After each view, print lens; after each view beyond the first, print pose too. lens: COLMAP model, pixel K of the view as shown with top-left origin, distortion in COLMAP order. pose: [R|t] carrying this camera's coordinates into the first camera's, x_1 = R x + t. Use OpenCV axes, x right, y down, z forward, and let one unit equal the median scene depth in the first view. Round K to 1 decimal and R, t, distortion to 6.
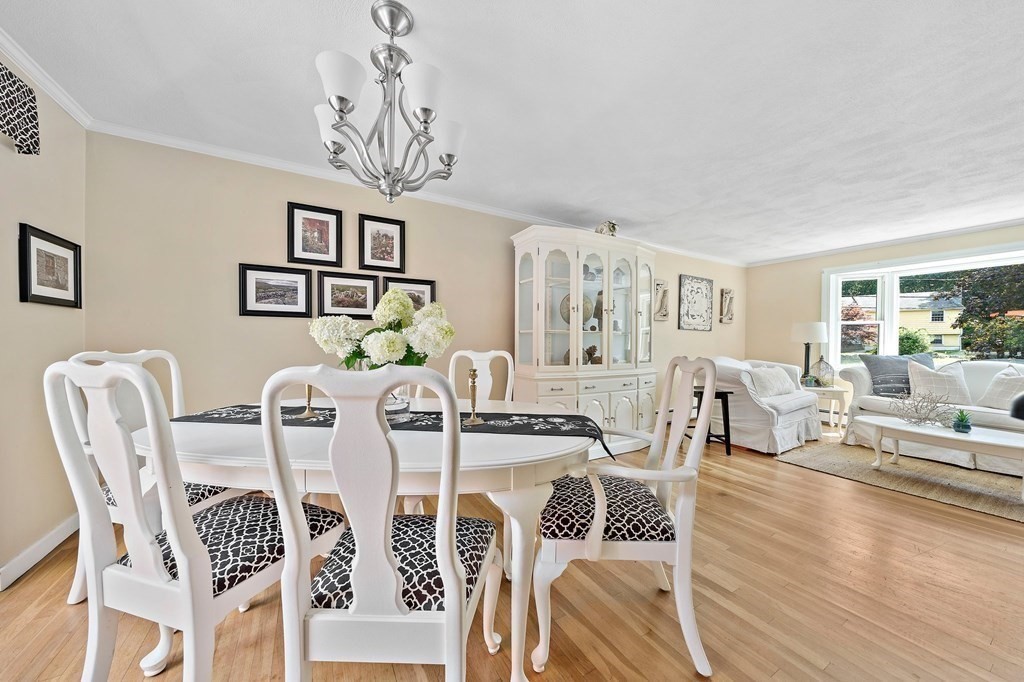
lens RADIAL K [[355.0, 0, 511.9], [0, 355.0, 346.3], [0, 0, 1]] dist [-0.006646, -0.000056]
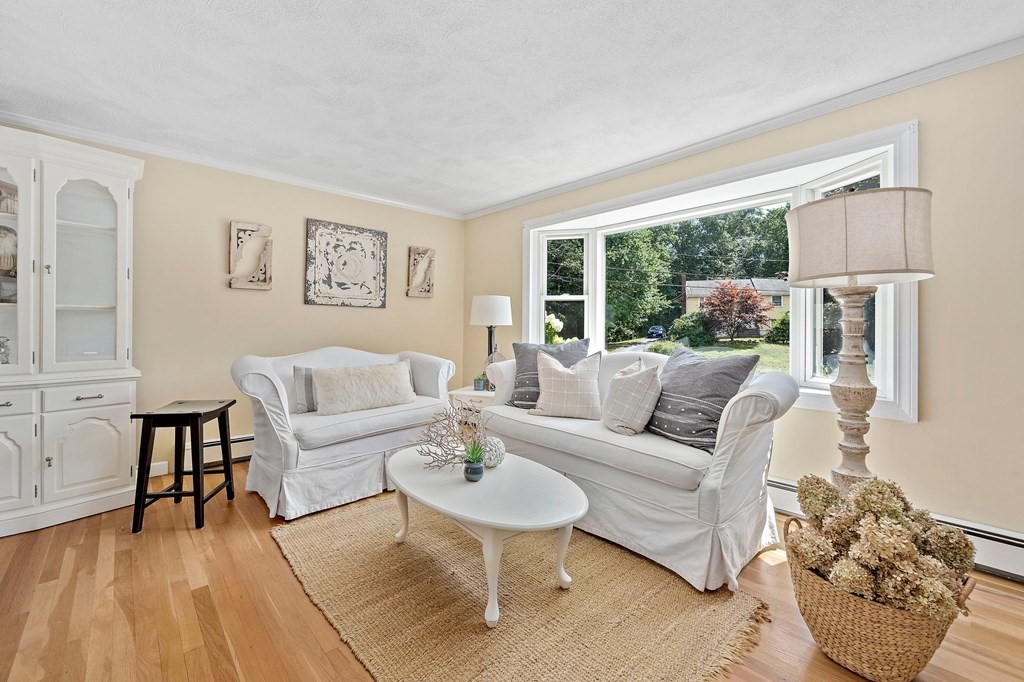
lens RADIAL K [[425.5, 0, 505.4], [0, 425.5, 327.6], [0, 0, 1]] dist [-0.000869, -0.000135]
pose [[0.976567, 0.000673, 0.215213, 1.207265], [0.000607, 0.999983, -0.005882, -0.001807], [-0.215213, 0.005875, 0.976549, 0.314233]]
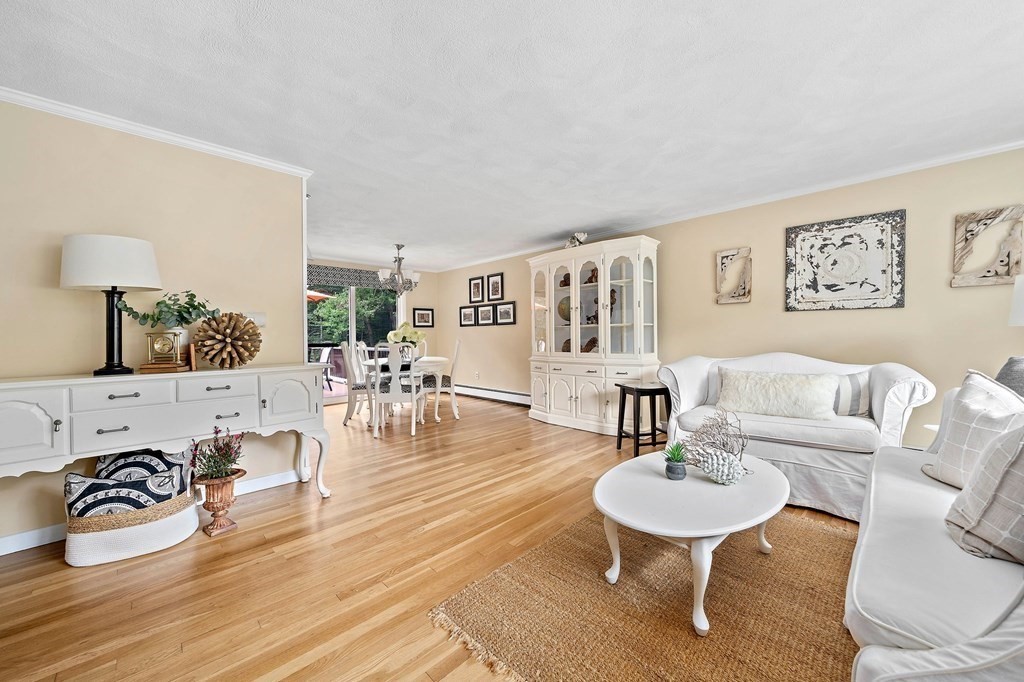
lens RADIAL K [[382.6, 0, 512.0], [0, 382.6, 341.0], [0, 0, 1]] dist [-0.000144, -0.000033]
pose [[0.260078, 0.005749, -0.965571, 1.892501], [0.005548, 0.999957, 0.007448, -0.000885], [0.965572, -0.007294, 0.260035, 0.576297]]
